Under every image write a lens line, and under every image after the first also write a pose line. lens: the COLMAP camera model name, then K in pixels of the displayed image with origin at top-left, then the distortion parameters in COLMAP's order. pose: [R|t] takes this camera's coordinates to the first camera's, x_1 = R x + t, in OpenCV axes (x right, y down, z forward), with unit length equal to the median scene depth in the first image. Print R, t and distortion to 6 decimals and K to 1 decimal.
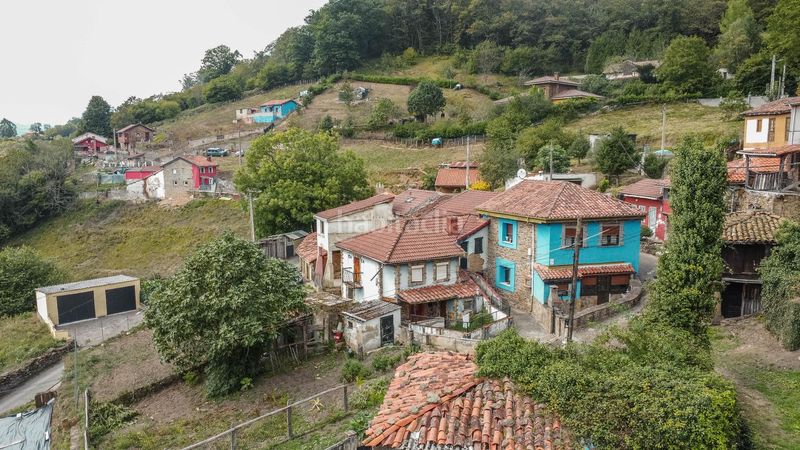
lens RADIAL K [[581.3, 0, 399.3], [0, 581.3, 222.6], [0, 0, 1]] dist [-0.040930, 0.002405]
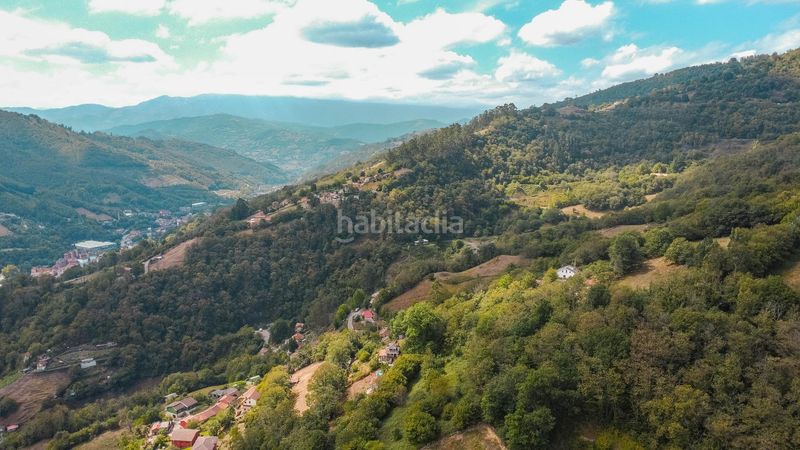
lens RADIAL K [[579.5, 0, 399.3], [0, 579.5, 229.6], [0, 0, 1]] dist [-0.023968, -0.011018]
pose [[0.945328, 0.055625, -0.321342, -0.021133], [-0.043421, 0.998042, 0.045027, -1.016725], [0.323218, -0.028612, 0.945892, -0.073856]]
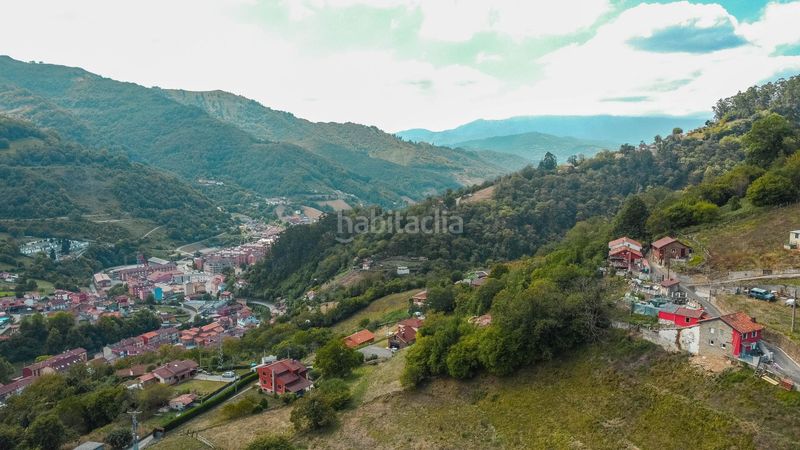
lens RADIAL K [[579.5, 0, 399.3], [0, 579.5, 229.6], [0, 0, 1]] dist [-0.023968, -0.011018]
pose [[0.661800, 0.086449, -0.744679, -0.042708], [-0.087316, 0.995457, 0.037964, -0.236579], [0.744578, 0.039898, 0.666342, -0.008949]]
